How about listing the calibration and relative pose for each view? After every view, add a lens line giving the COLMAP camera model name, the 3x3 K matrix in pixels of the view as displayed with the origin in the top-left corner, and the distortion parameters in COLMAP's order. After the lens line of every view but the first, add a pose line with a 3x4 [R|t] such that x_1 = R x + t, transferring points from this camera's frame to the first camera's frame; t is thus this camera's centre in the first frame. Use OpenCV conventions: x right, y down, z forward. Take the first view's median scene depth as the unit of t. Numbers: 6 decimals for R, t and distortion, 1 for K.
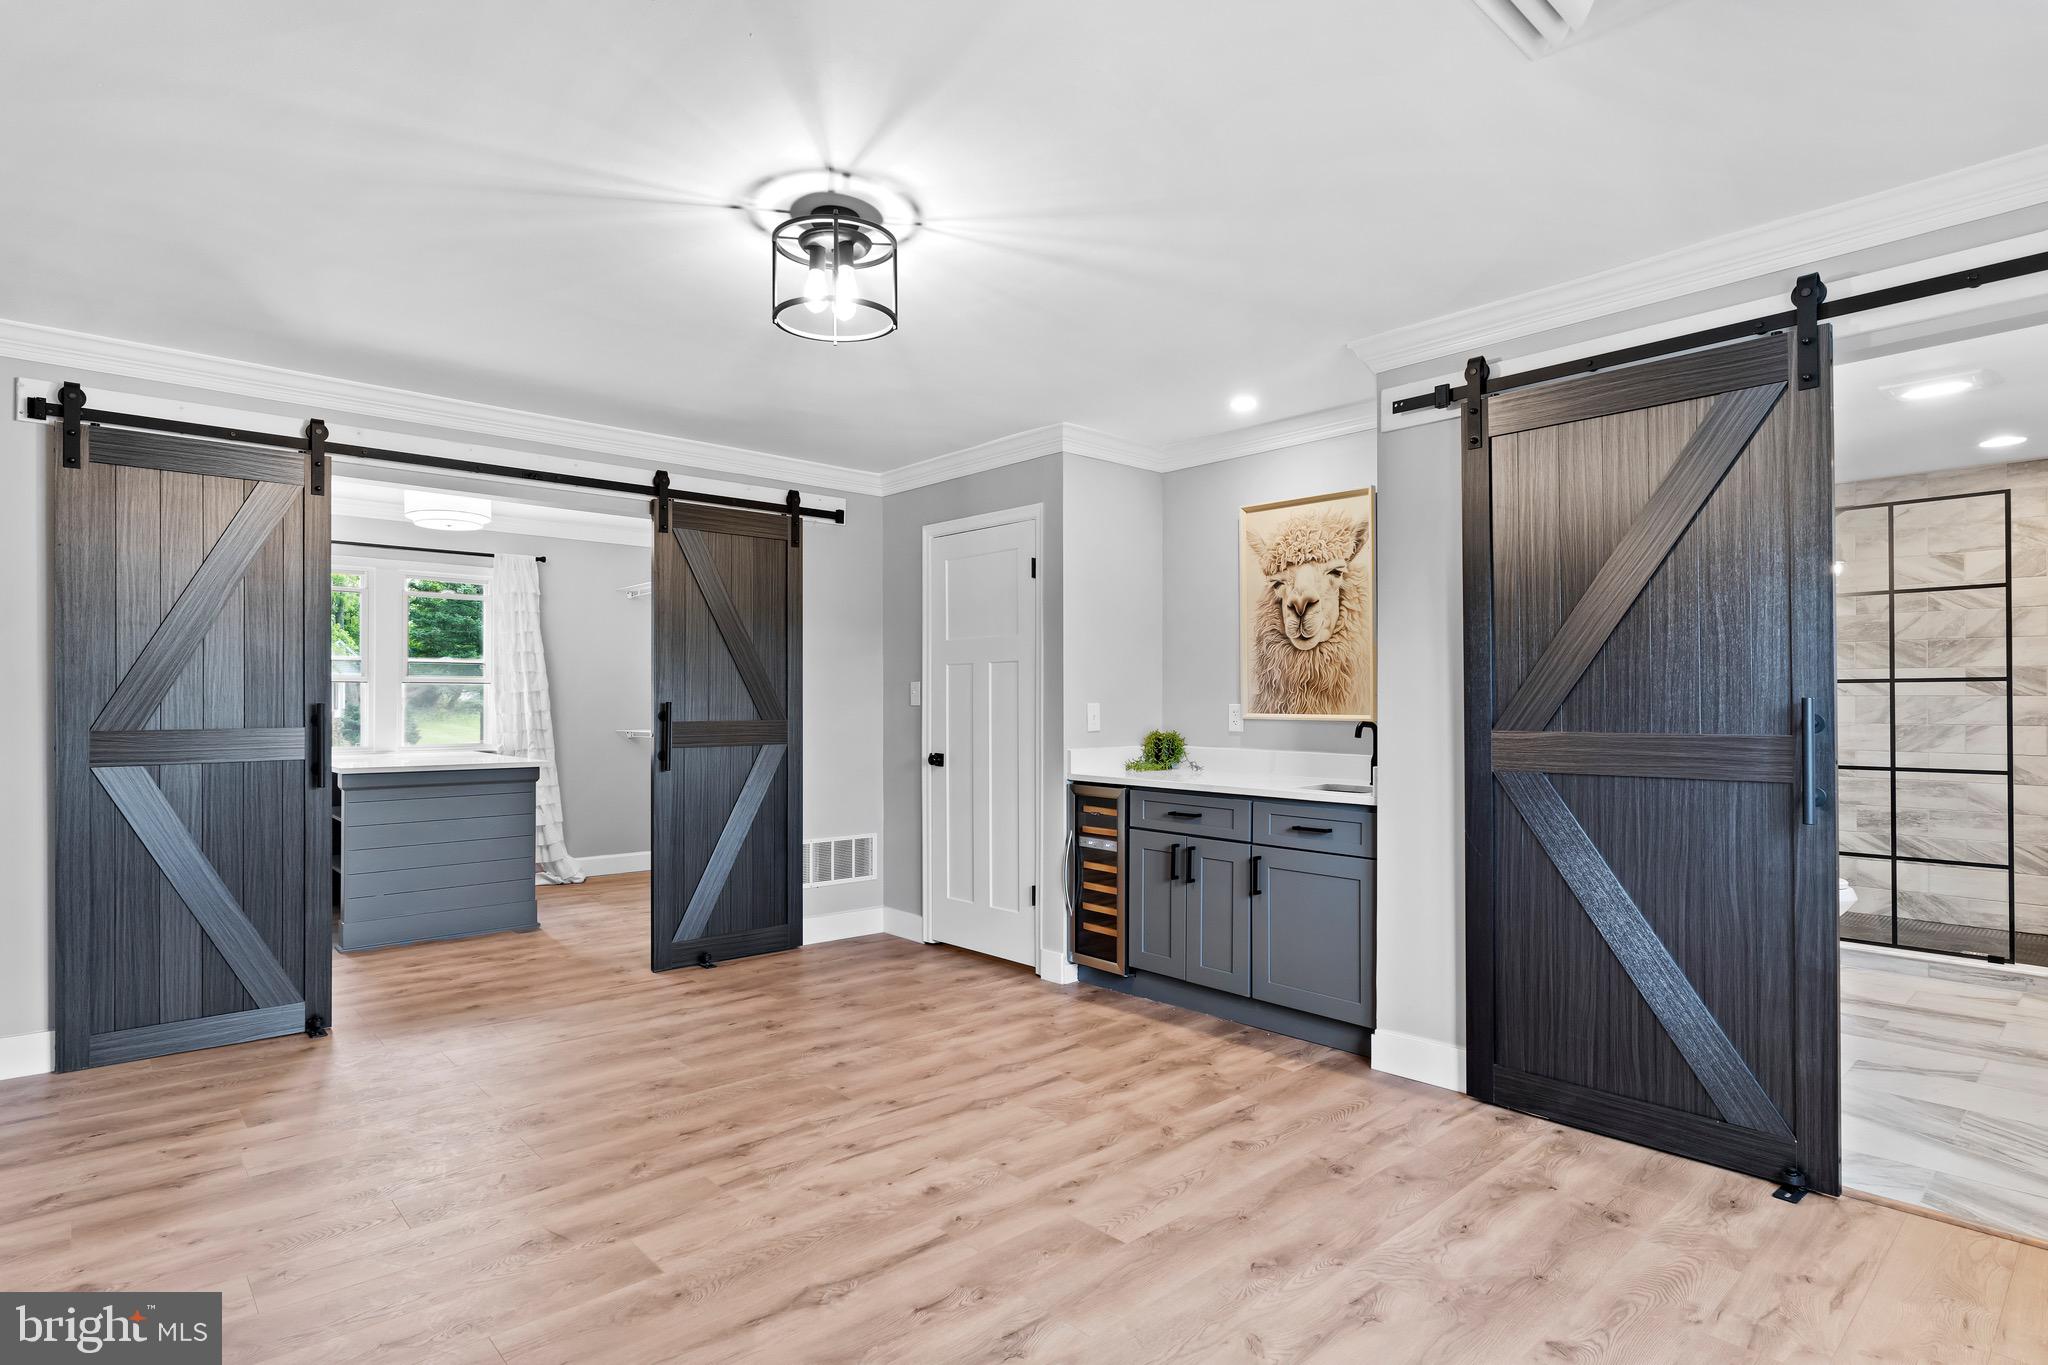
lens RADIAL K [[1046.0, 0, 1017.8], [0, 1046.0, 693.7], [0, 0, 1]] dist [-0.009814, 0.006173]
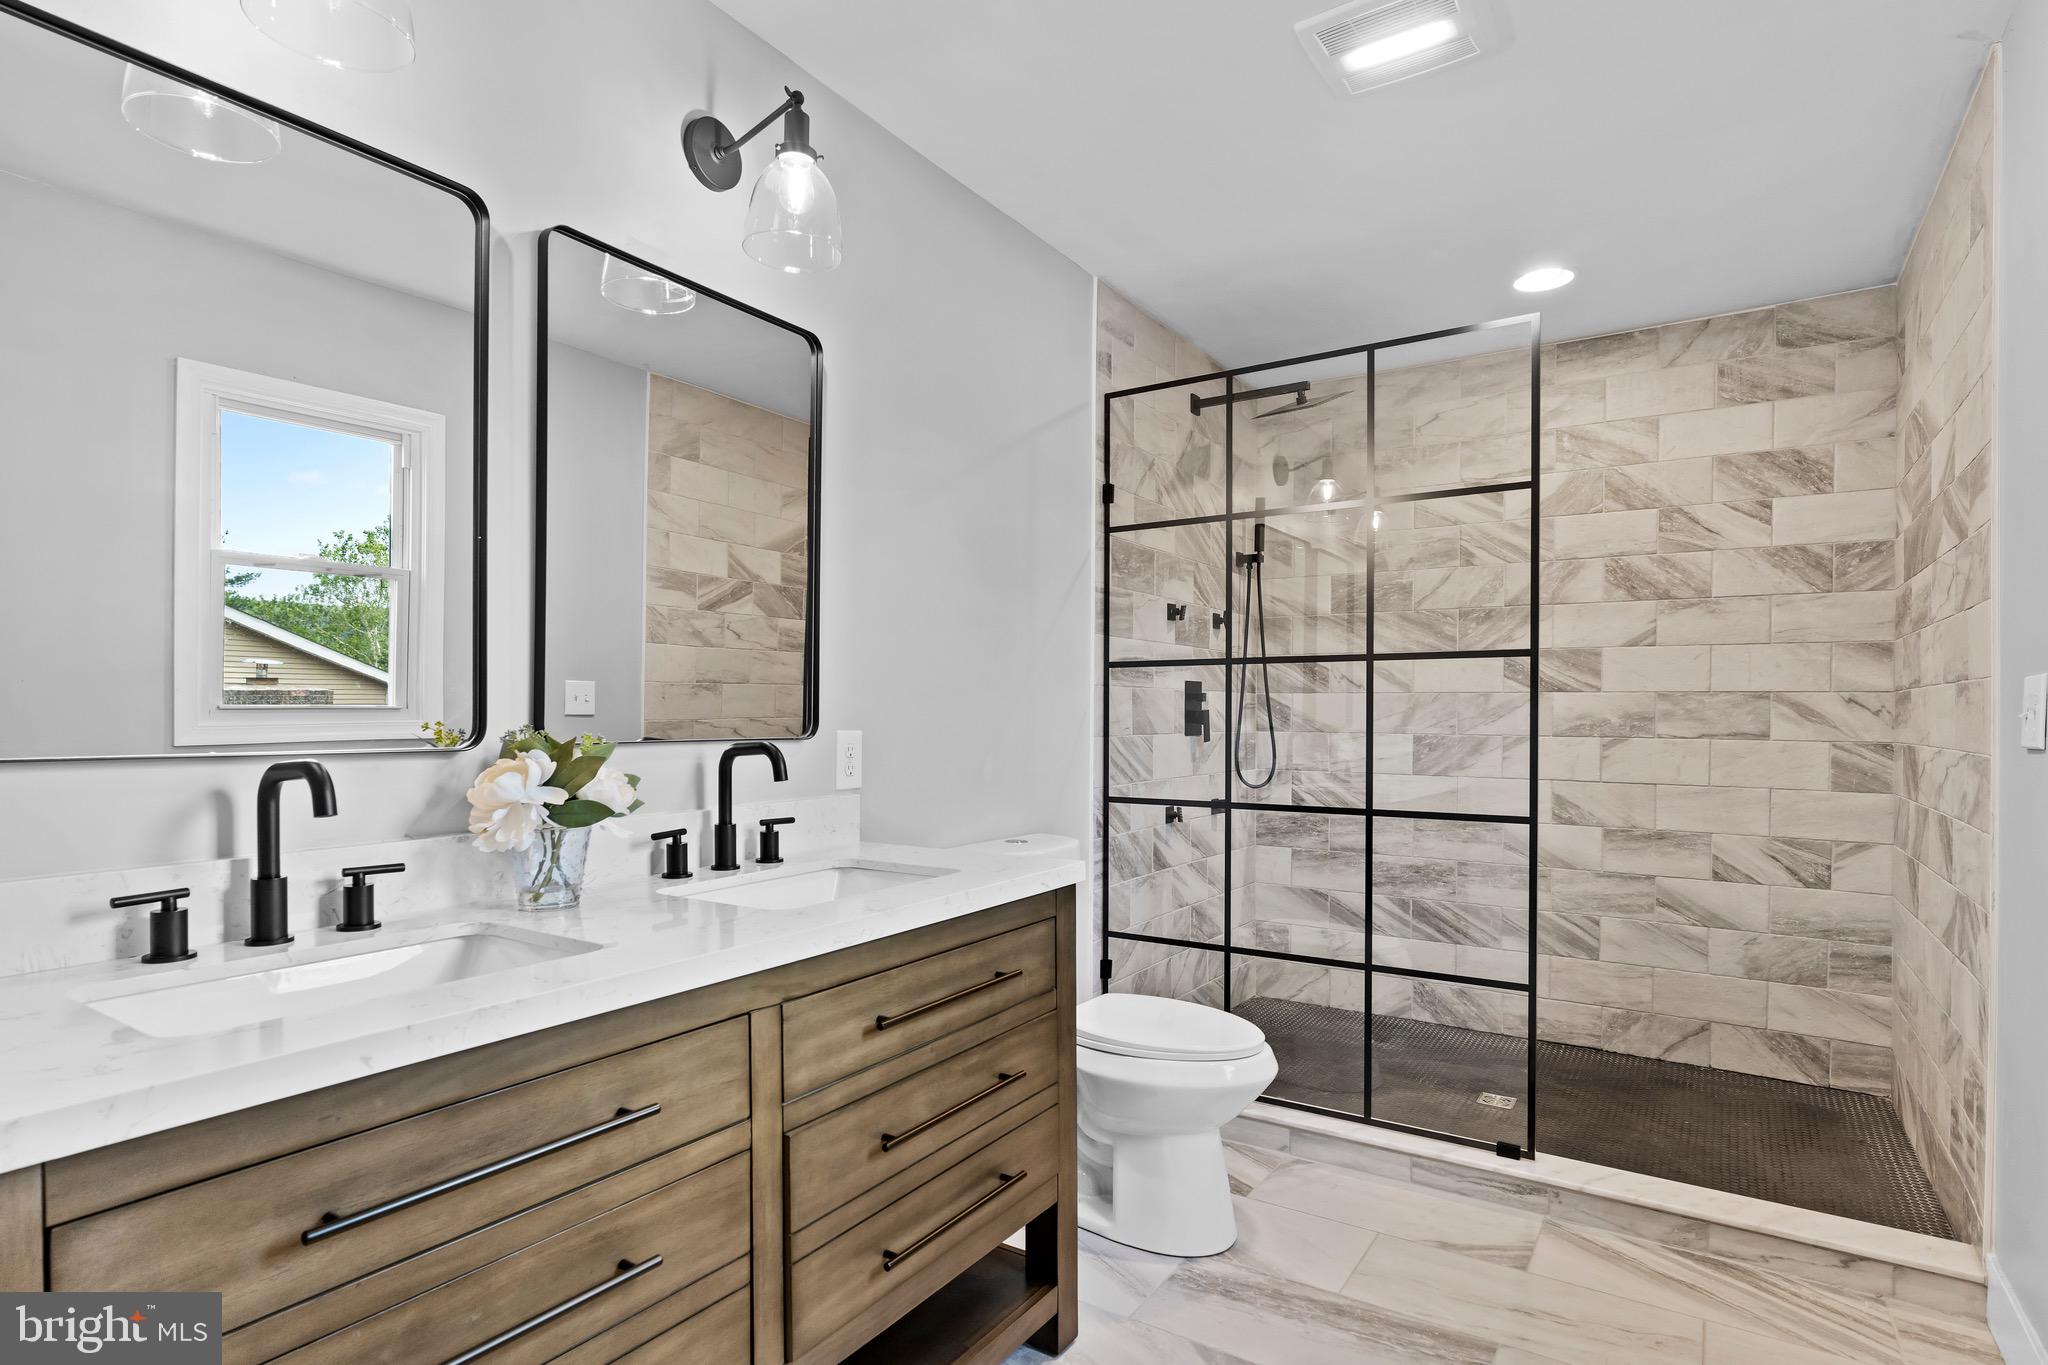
lens RADIAL K [[1046.0, 0, 1024.2], [0, 1046.0, 709.1], [0, 0, 1]] dist [-0.009814, 0.006173]
pose [[0.968311, 0.008506, 0.249604, 0.559473], [-0.010649, 0.999917, 0.007236, 0.014162], [-0.249522, -0.009665, 0.968321, 0.537374]]
